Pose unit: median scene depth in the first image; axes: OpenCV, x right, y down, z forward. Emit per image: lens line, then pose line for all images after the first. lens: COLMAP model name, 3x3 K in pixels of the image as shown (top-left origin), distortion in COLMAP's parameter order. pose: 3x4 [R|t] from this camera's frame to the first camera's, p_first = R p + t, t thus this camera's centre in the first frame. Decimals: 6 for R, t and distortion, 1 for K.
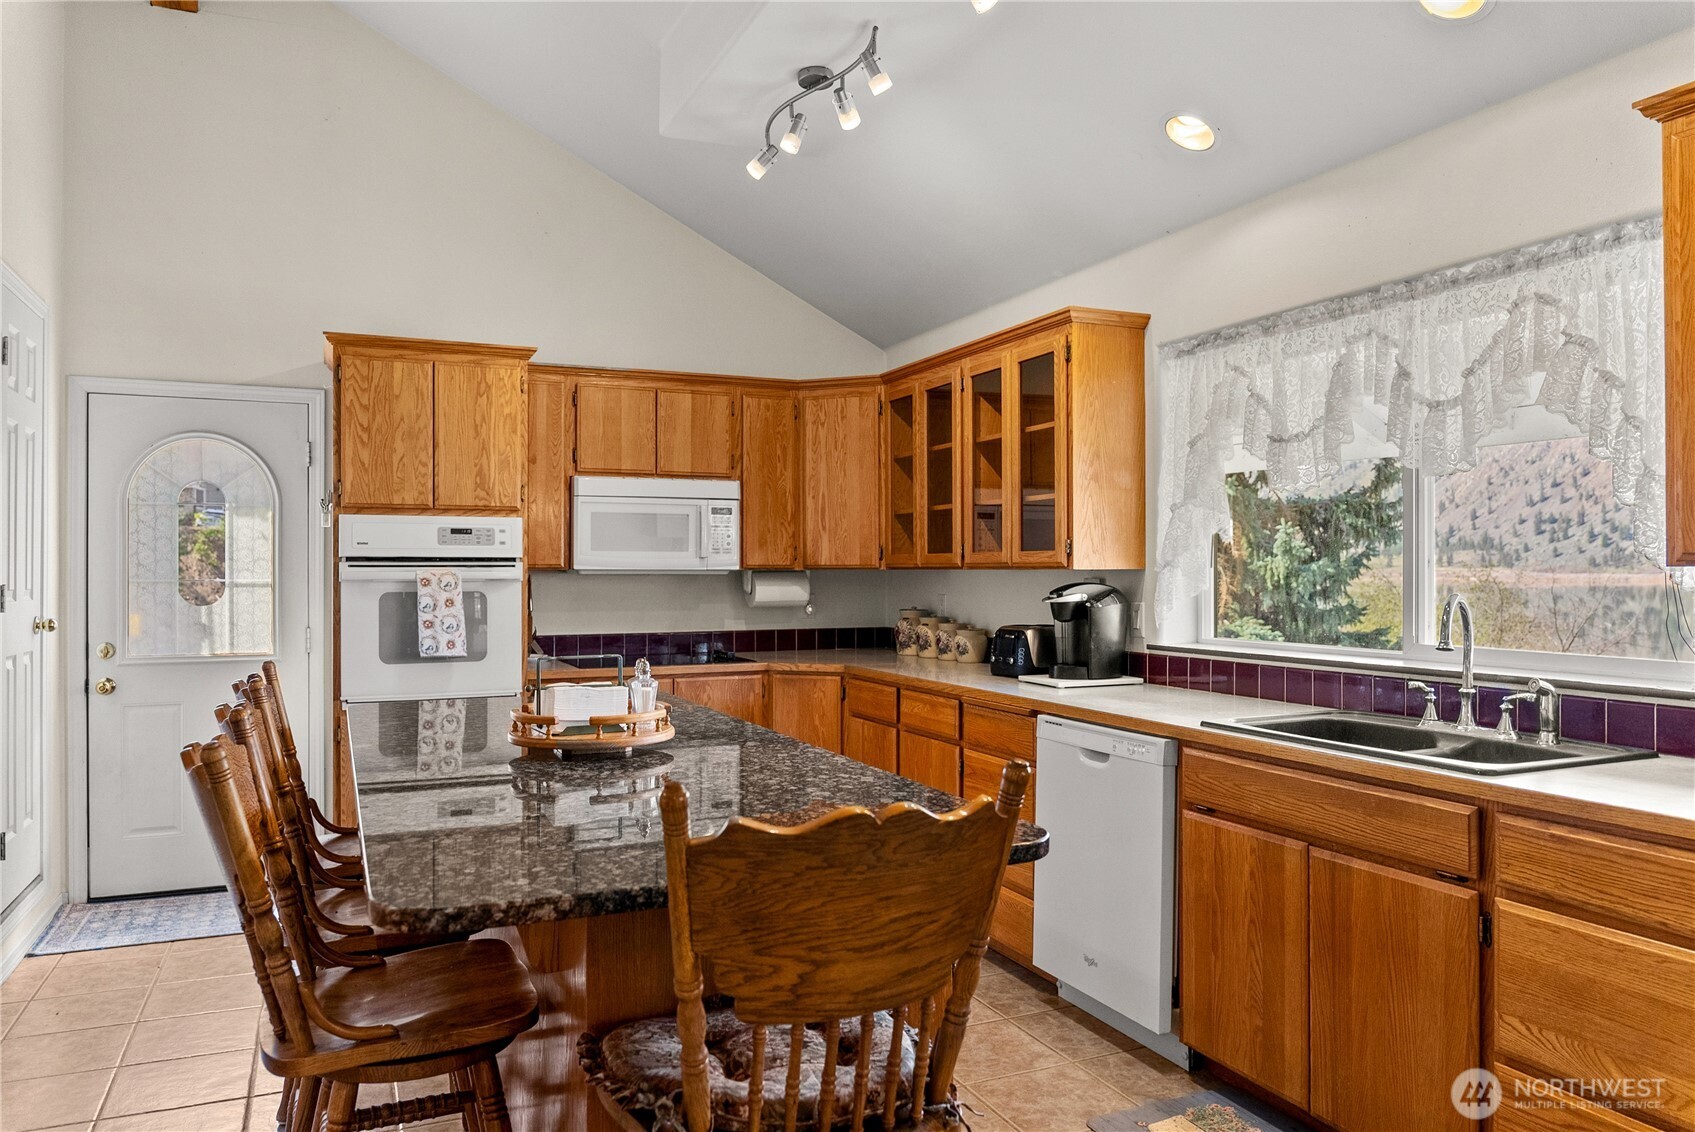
lens RADIAL K [[1171.7, 0, 841.0], [0, 1171.7, 567.4], [0, 0, 1]] dist [-0.003516, -0.005944]
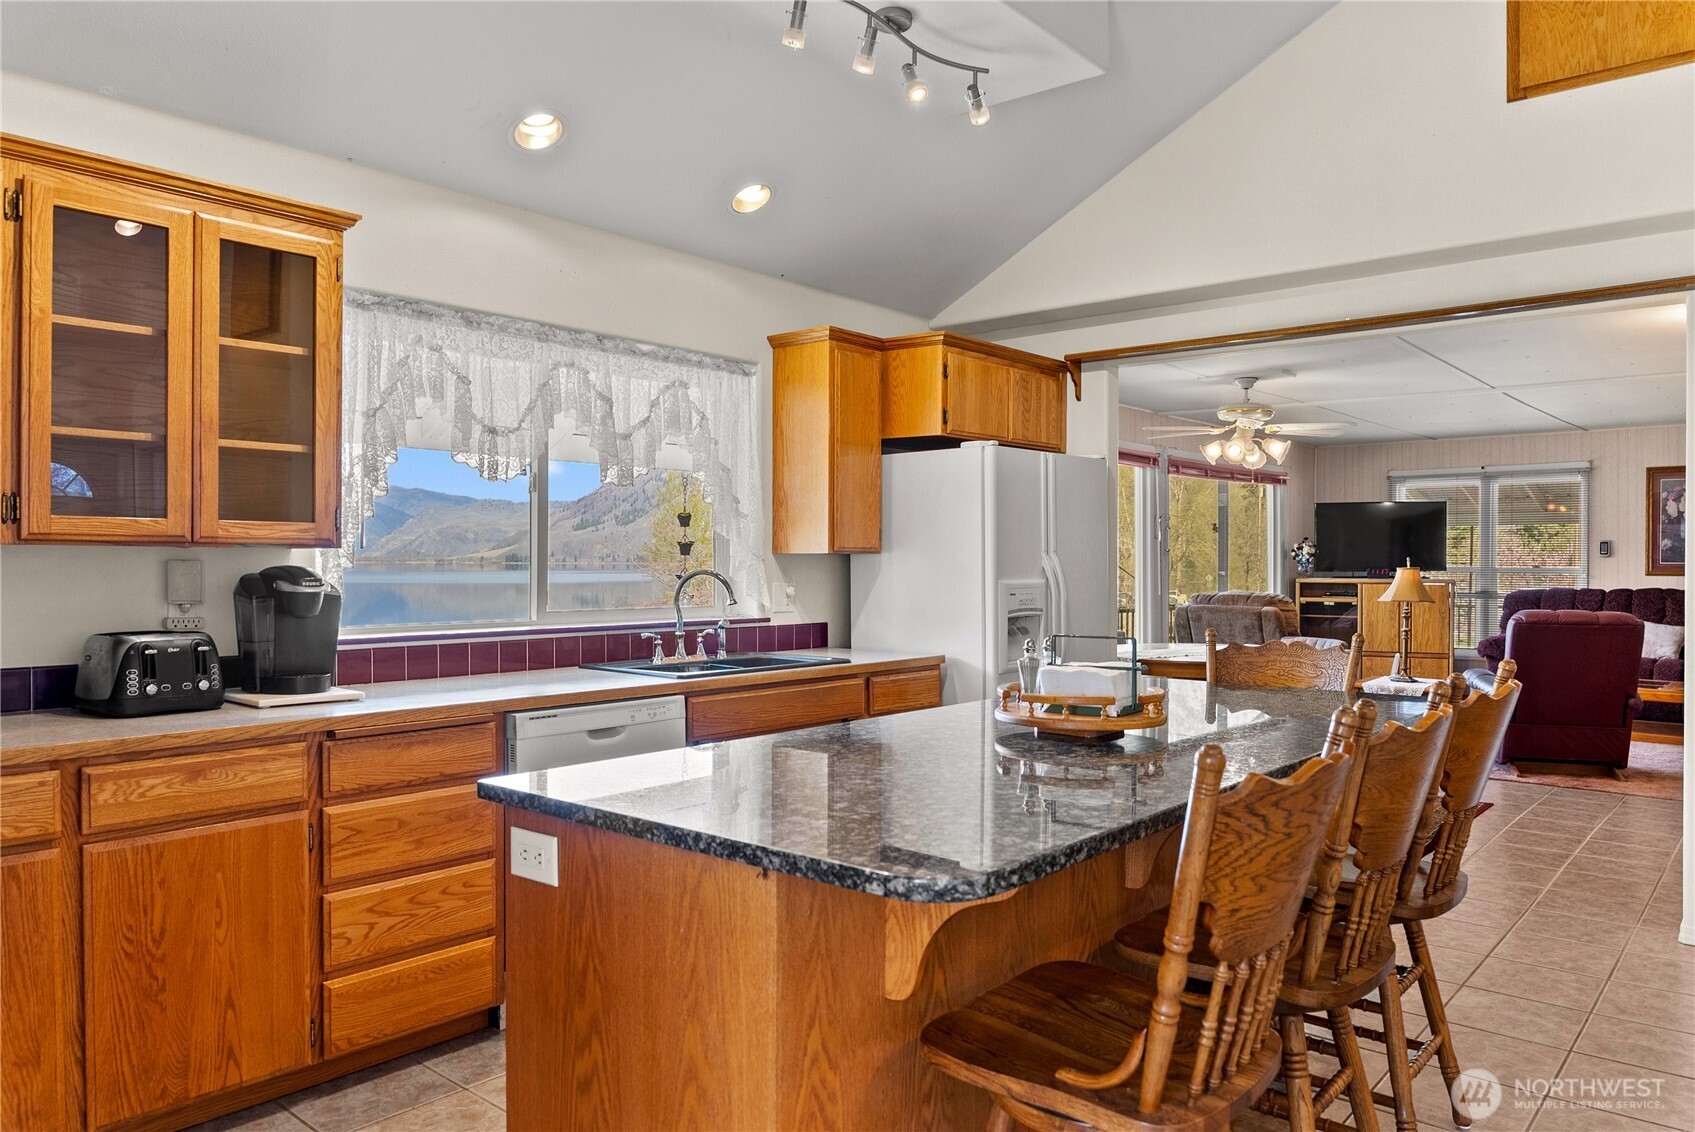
lens RADIAL K [[1171.7, 0, 850.1], [0, 1171.7, 564.5], [0, 0, 1]] dist [-0.003516, -0.005944]
pose [[-0.445077, 0.000493, 0.895492, -0.882787], [-0.004067, 0.999988, -0.002572, 0.018339], [-0.895483, -0.004787, -0.445069, 1.414458]]
